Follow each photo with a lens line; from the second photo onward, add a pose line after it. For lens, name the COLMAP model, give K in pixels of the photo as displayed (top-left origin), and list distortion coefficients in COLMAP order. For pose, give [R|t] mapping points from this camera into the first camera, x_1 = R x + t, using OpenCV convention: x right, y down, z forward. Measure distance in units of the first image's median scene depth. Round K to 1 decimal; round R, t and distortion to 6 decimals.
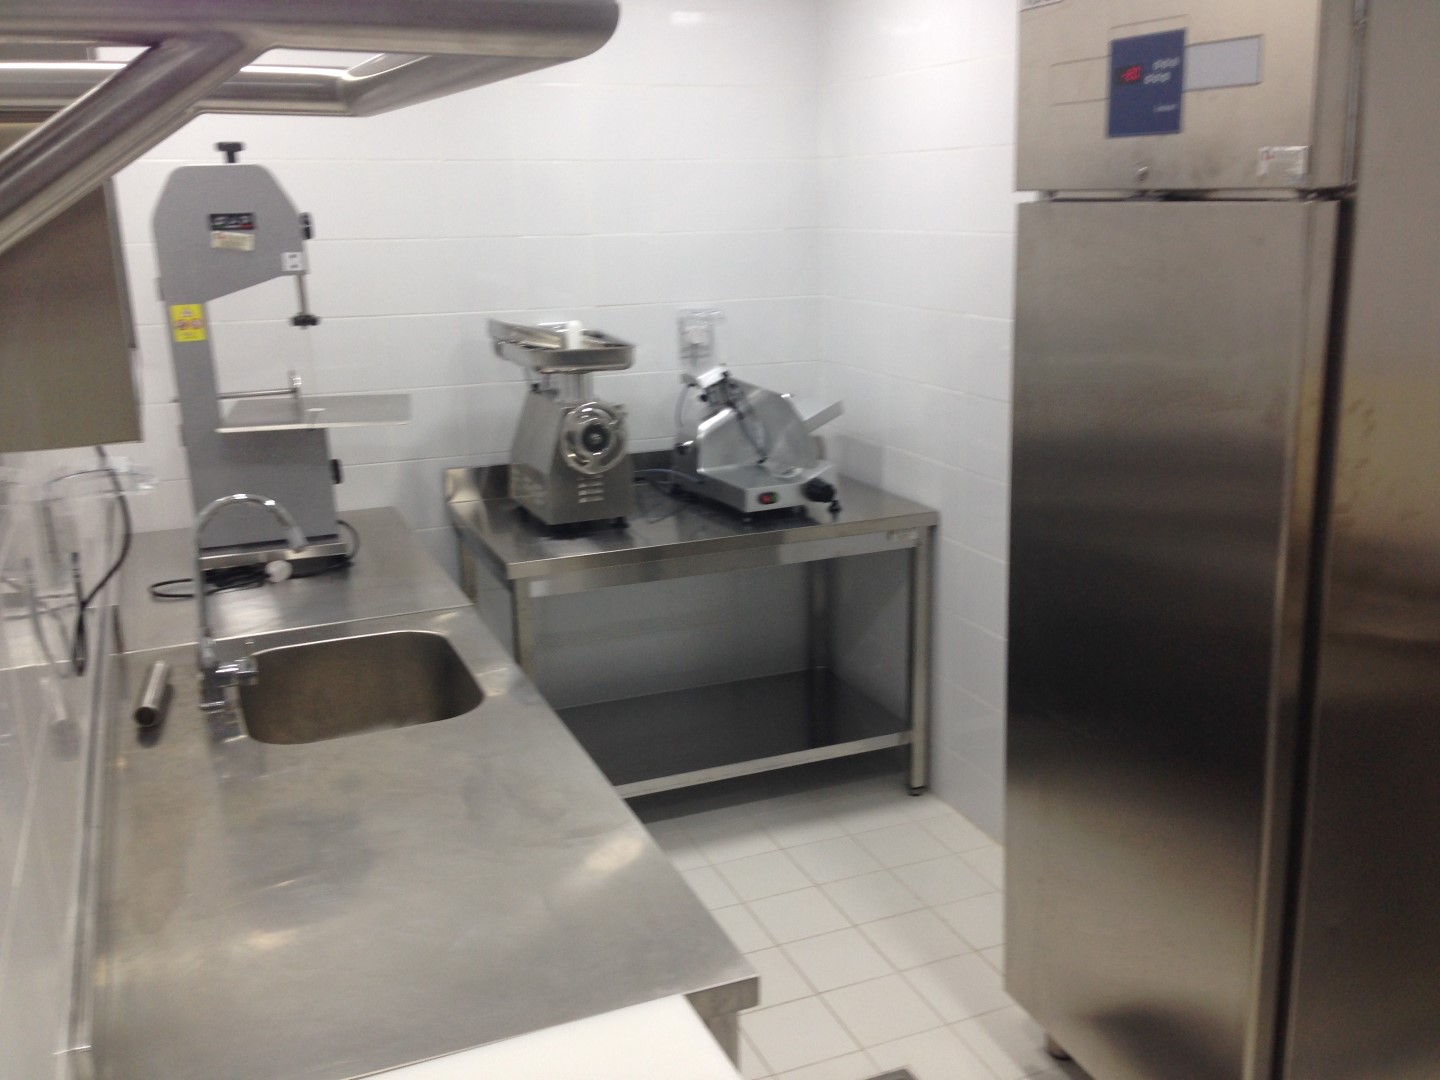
lens RADIAL K [[1316.3, 0, 718.0], [0, 1316.3, 569.4], [0, 0, 1]] dist [0.072788, -0.146338]
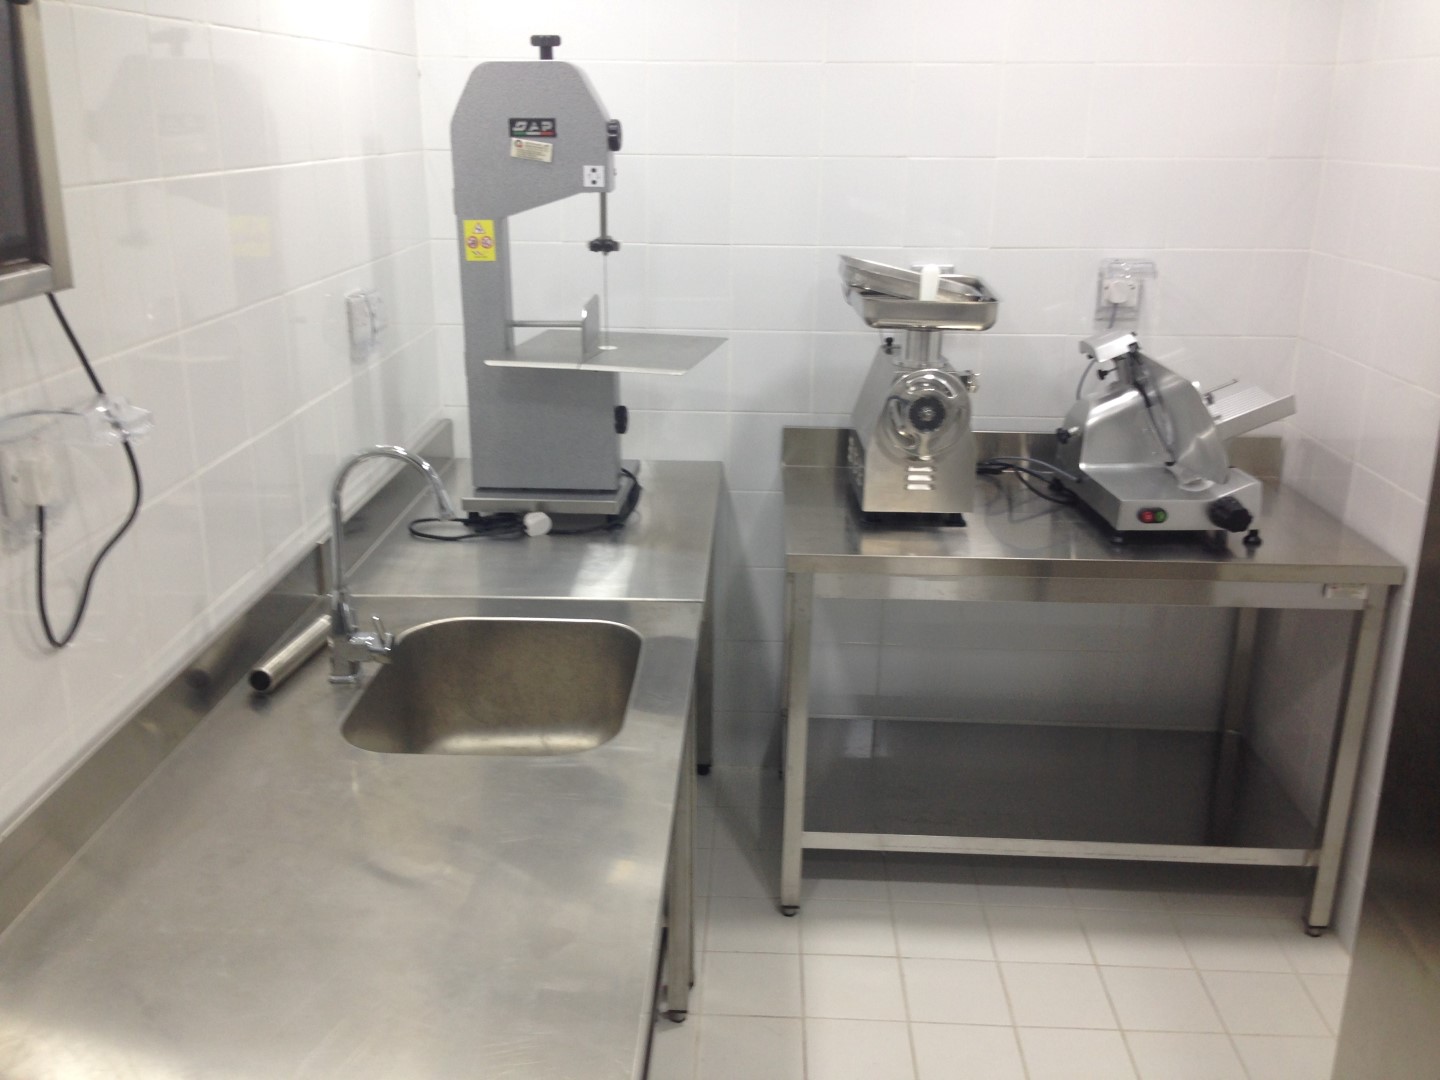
lens RADIAL K [[1316.3, 0, 718.0], [0, 1316.3, 569.4], [0, 0, 1]] dist [0.072788, -0.146338]
pose [[0.902226, 0.161432, -0.399909, 0.126785], [-0.140187, 0.986721, 0.082037, -0.052782], [0.407842, -0.017954, 0.912876, 0.205828]]
